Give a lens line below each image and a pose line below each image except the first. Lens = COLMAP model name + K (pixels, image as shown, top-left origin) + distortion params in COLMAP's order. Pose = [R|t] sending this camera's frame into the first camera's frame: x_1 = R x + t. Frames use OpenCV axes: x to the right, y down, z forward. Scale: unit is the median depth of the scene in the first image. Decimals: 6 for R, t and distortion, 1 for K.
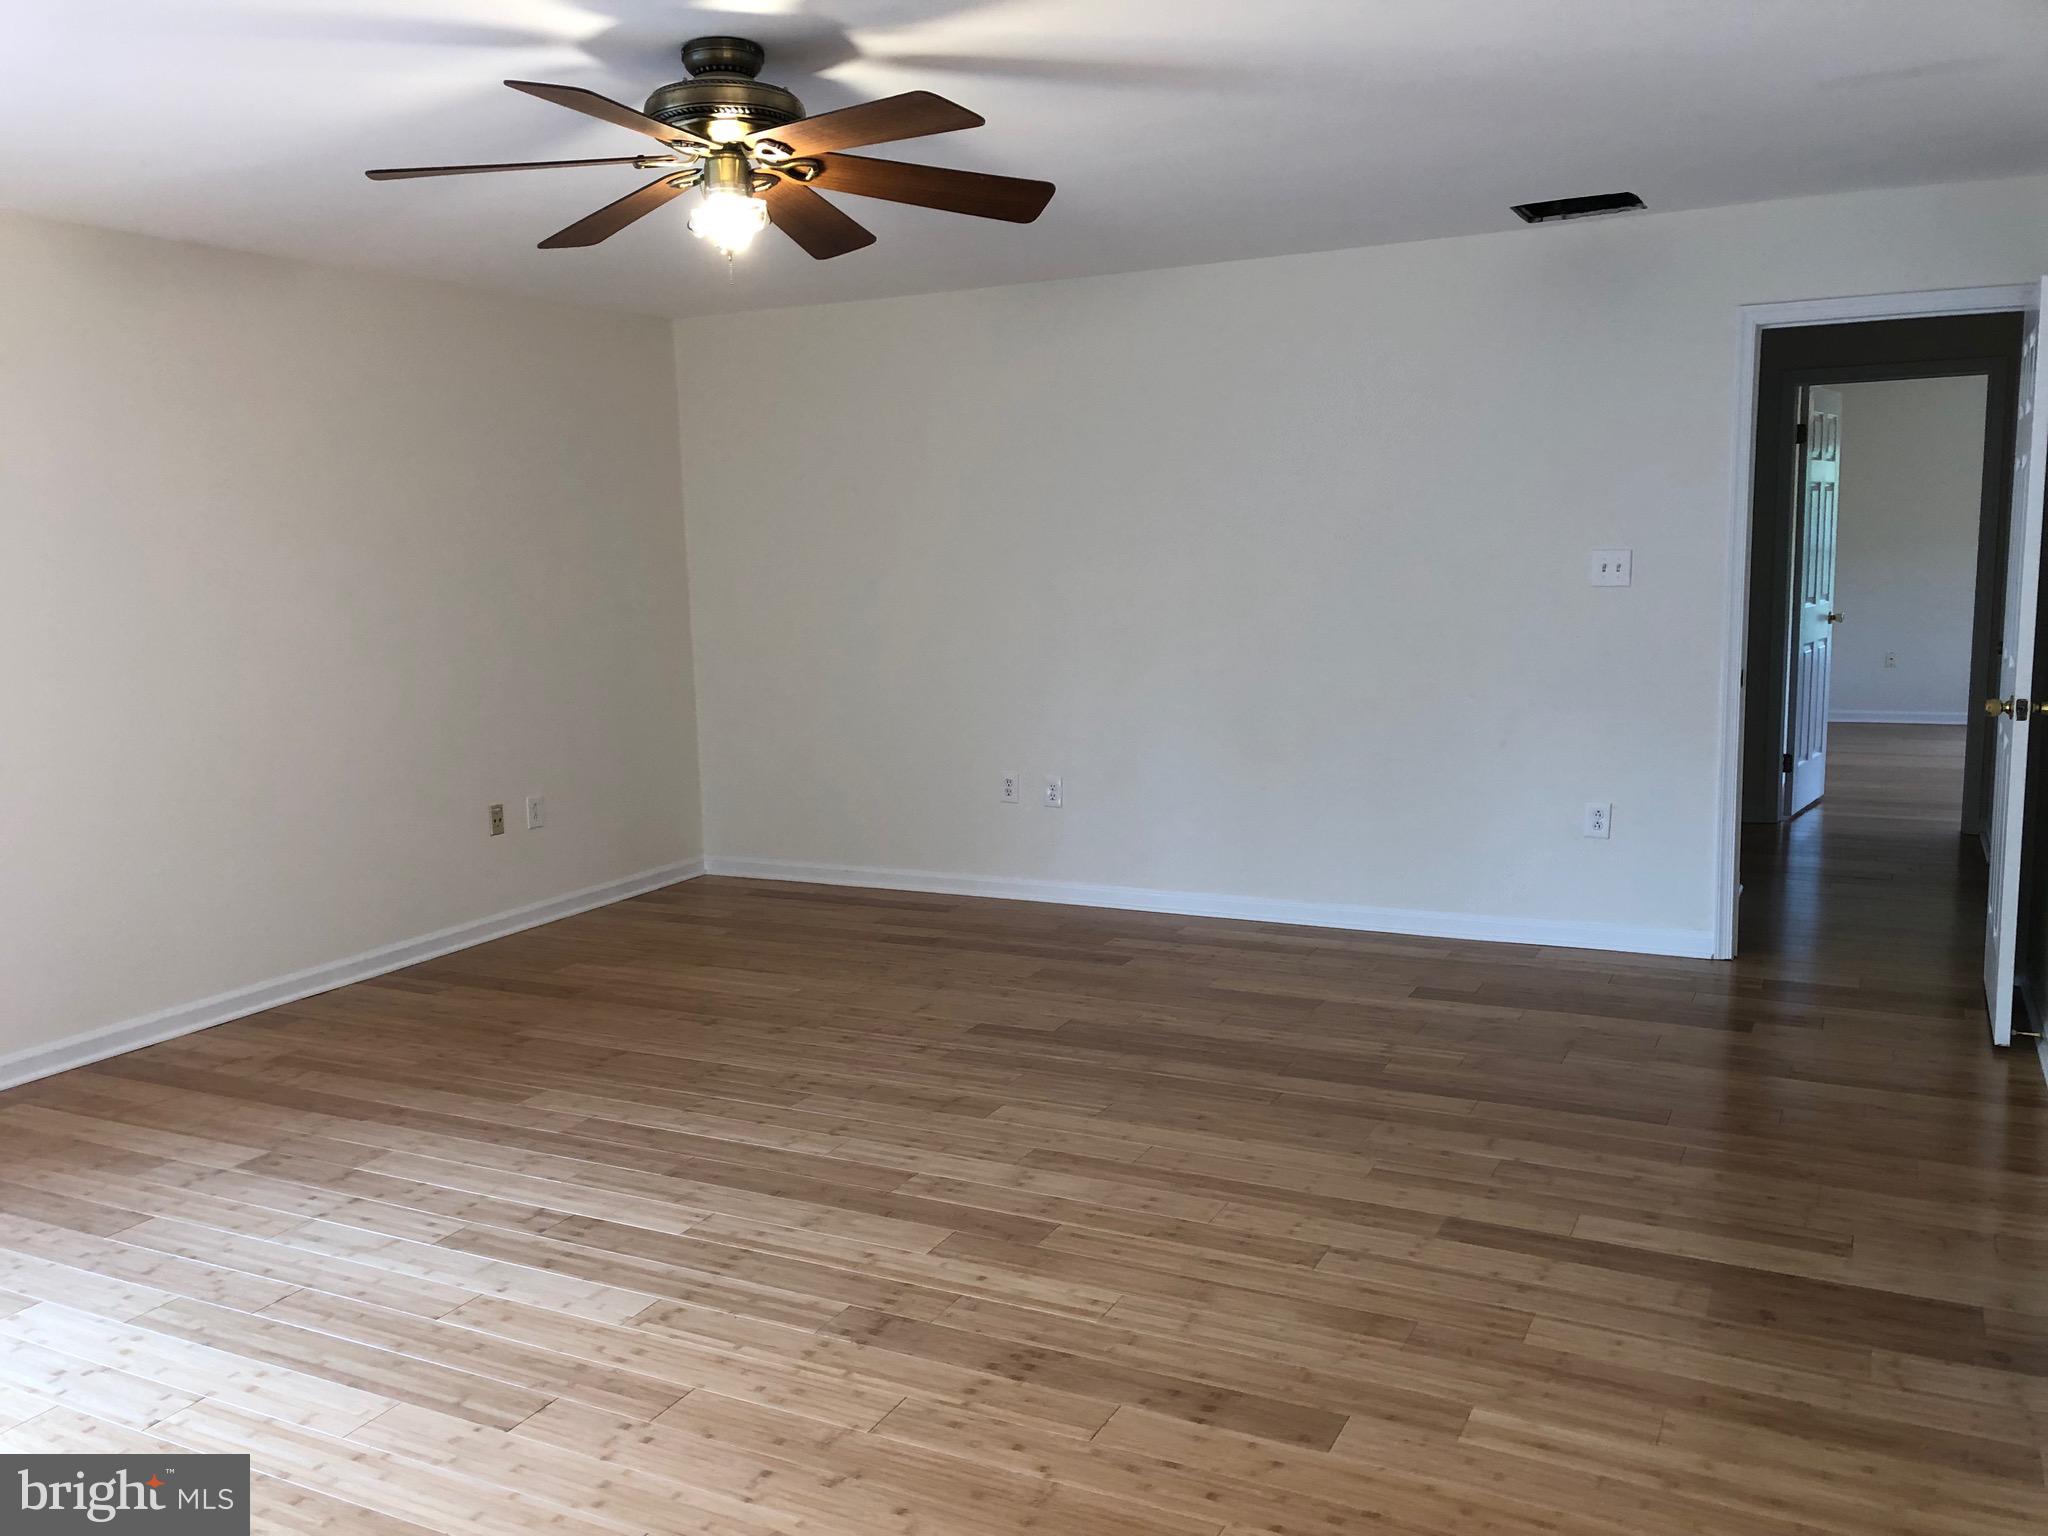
lens RADIAL K [[1692.7, 0, 1033.2], [0, 1692.7, 774.8], [0, 0, 1]] dist [0.036141, 0.004128]
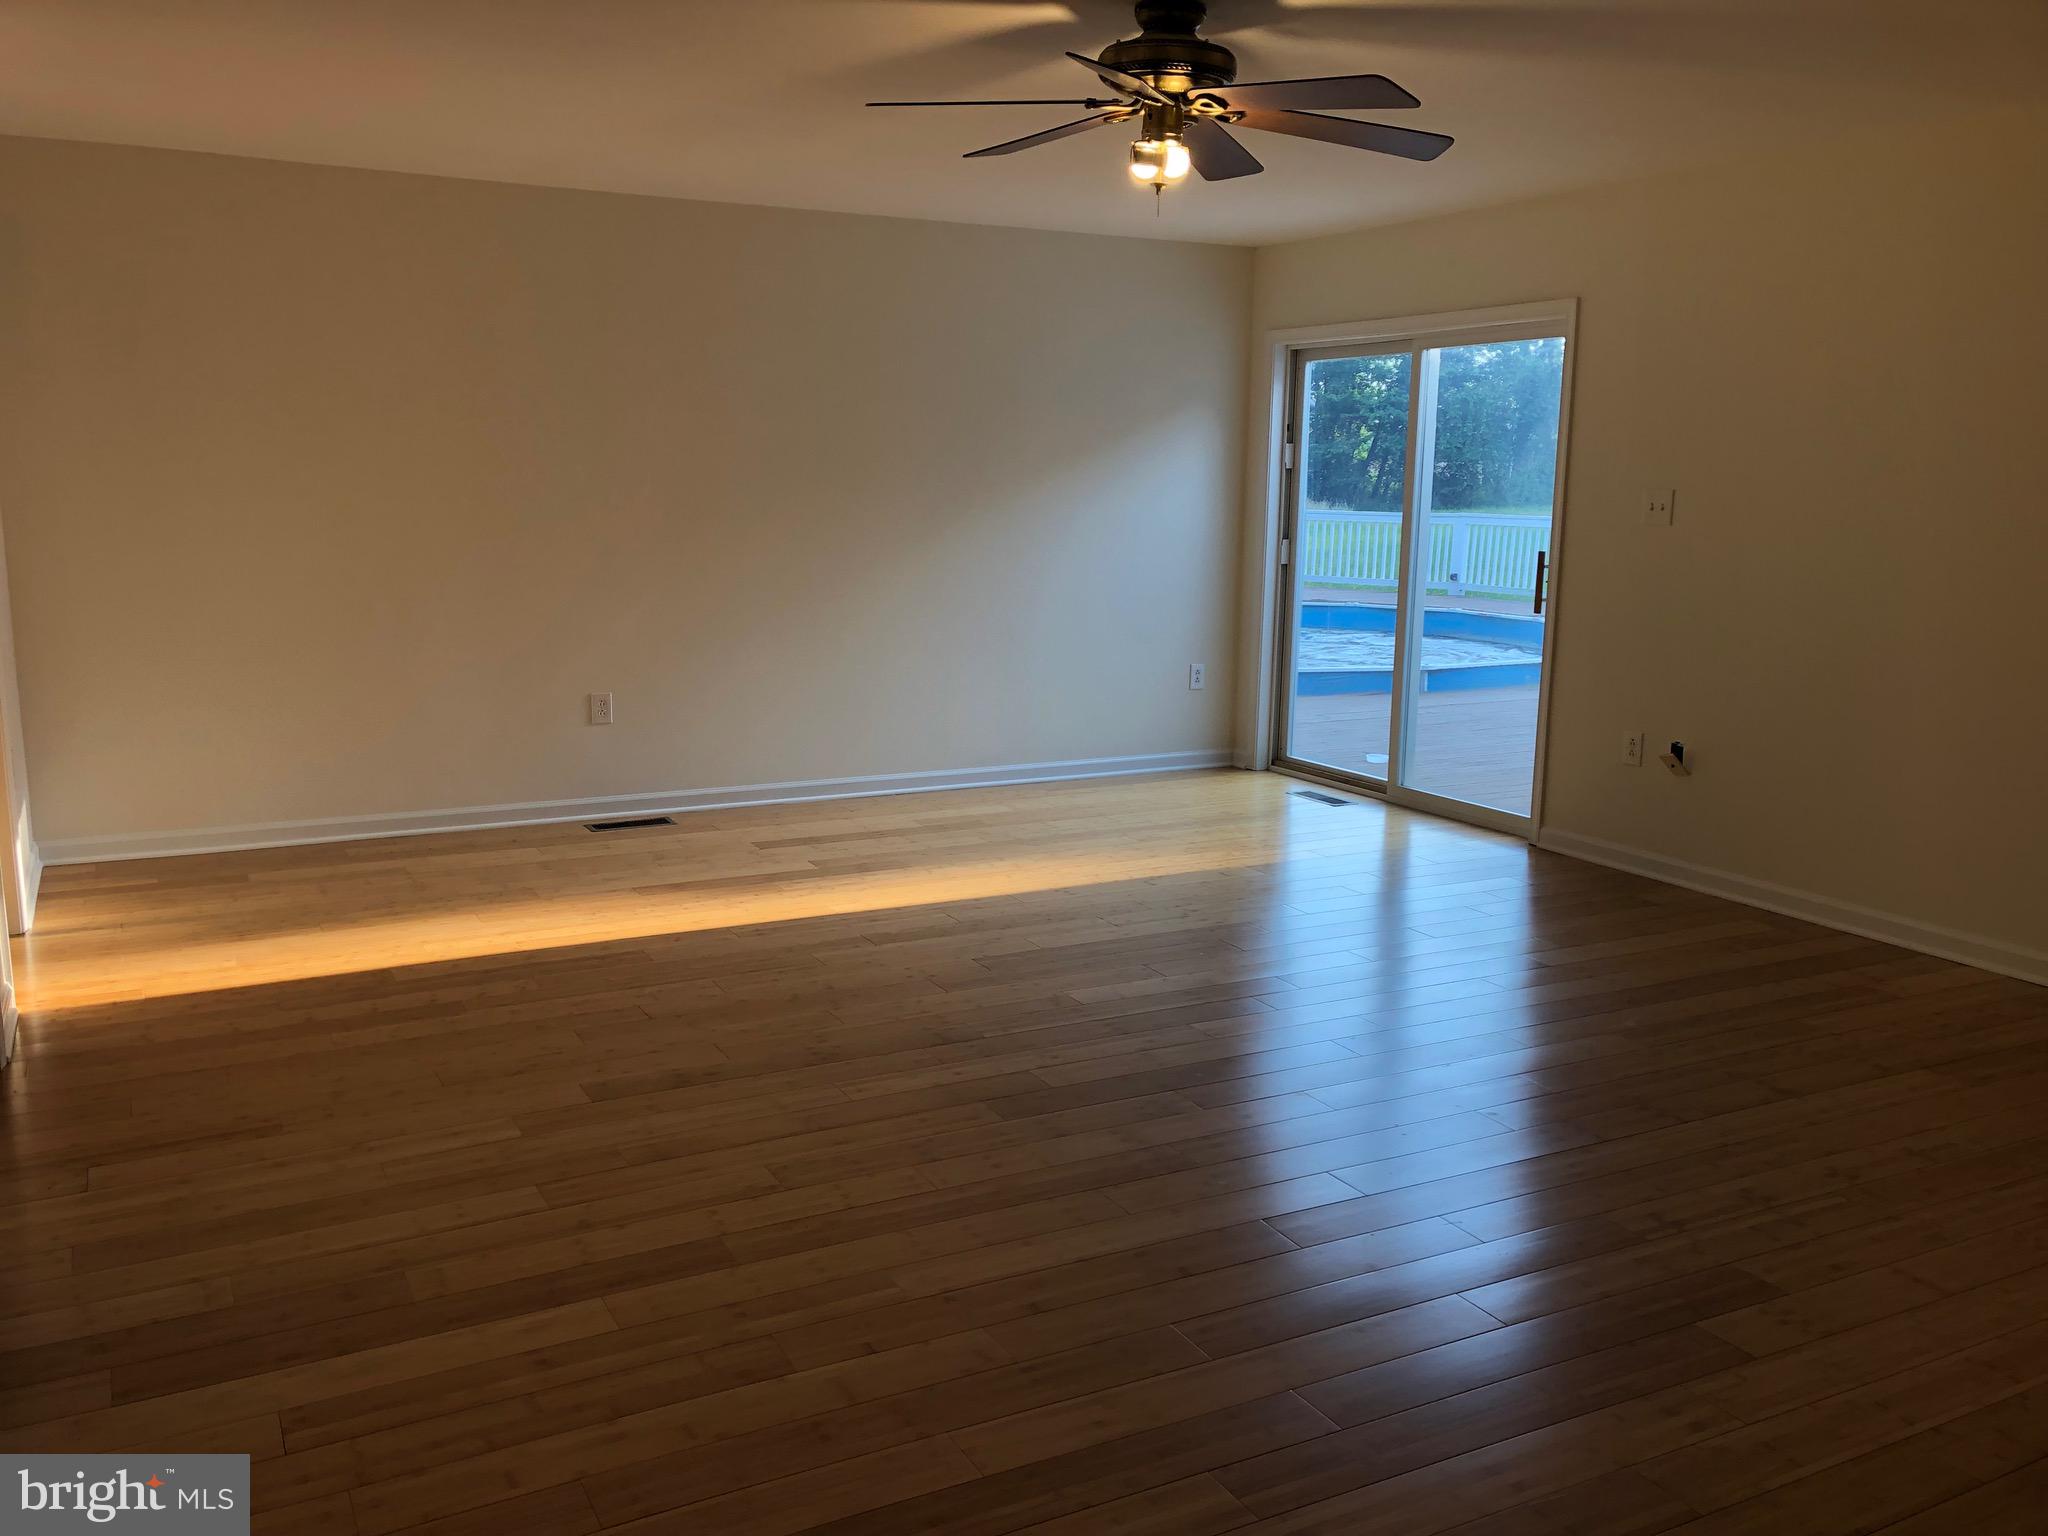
lens RADIAL K [[1692.7, 0, 1033.8], [0, 1692.7, 759.1], [0, 0, 1]] dist [0.036141, 0.004128]
pose [[-0.574087, 0.157114, -0.803579, 0.870946], [-0.114512, 0.956366, 0.268795, -0.244372], [0.810747, 0.246331, -0.531046, 1.640130]]
